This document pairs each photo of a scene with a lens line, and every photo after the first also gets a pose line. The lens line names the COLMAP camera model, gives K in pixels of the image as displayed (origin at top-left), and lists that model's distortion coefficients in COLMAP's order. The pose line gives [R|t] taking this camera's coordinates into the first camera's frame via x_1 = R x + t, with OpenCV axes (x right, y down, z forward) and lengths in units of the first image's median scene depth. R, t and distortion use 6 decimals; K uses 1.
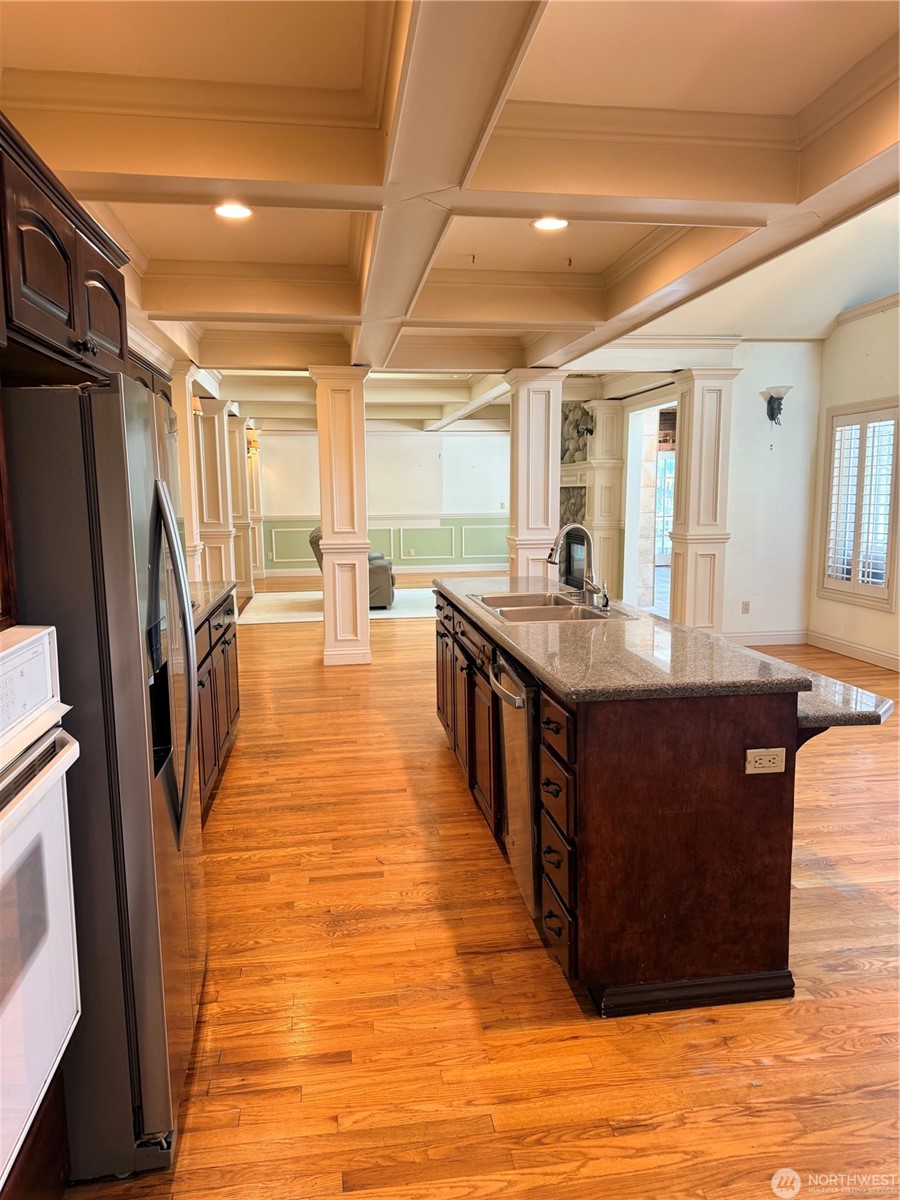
lens RADIAL K [[847.9, 0, 450.3], [0, 847.9, 604.6], [0, 0, 1]] dist [0.030142, -0.037660]
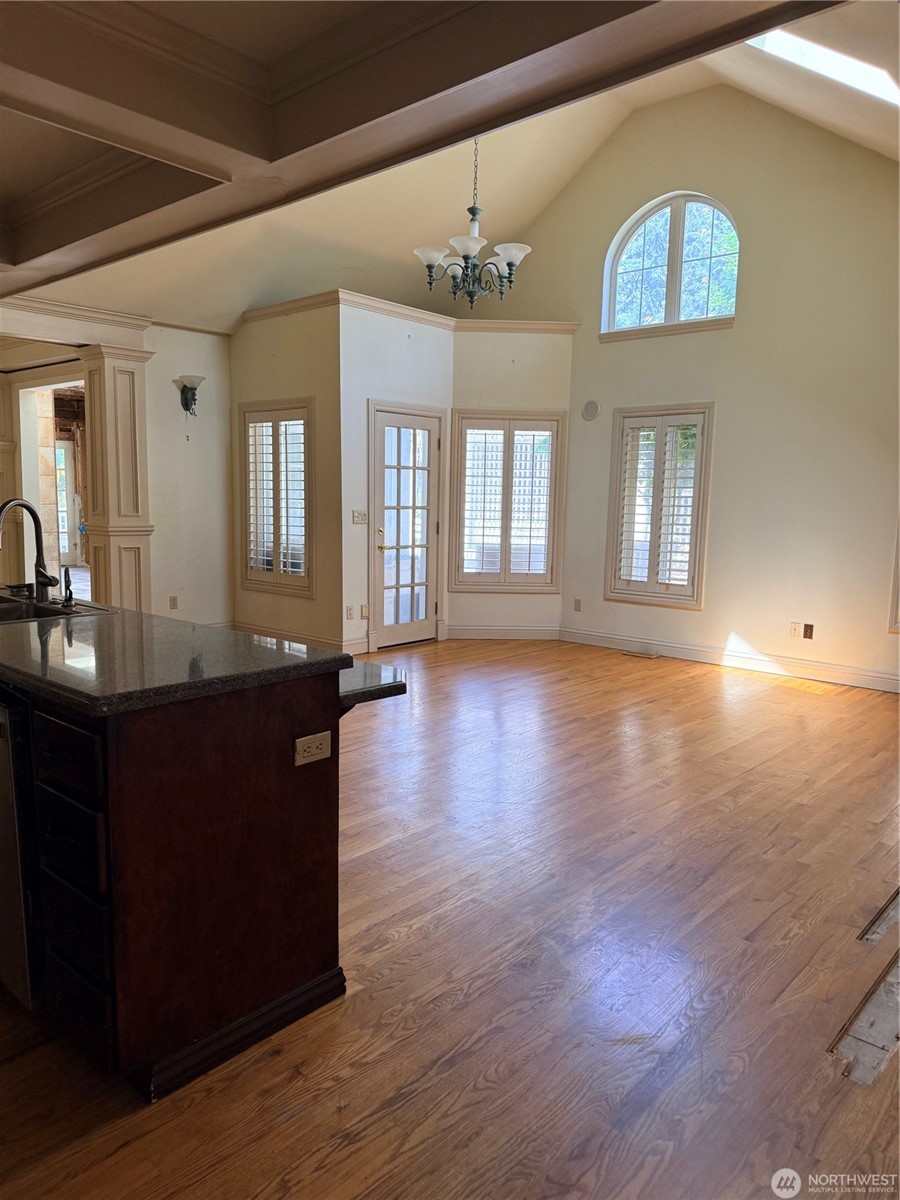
lens RADIAL K [[847.9, 0, 454.1], [0, 847.9, 602.8], [0, 0, 1]] dist [0.030142, -0.037660]
pose [[0.763360, -0.054834, 0.643642, -0.090256], [0.058552, 0.998163, 0.015594, 0.020452], [-0.643314, 0.025782, 0.765168, 0.188121]]
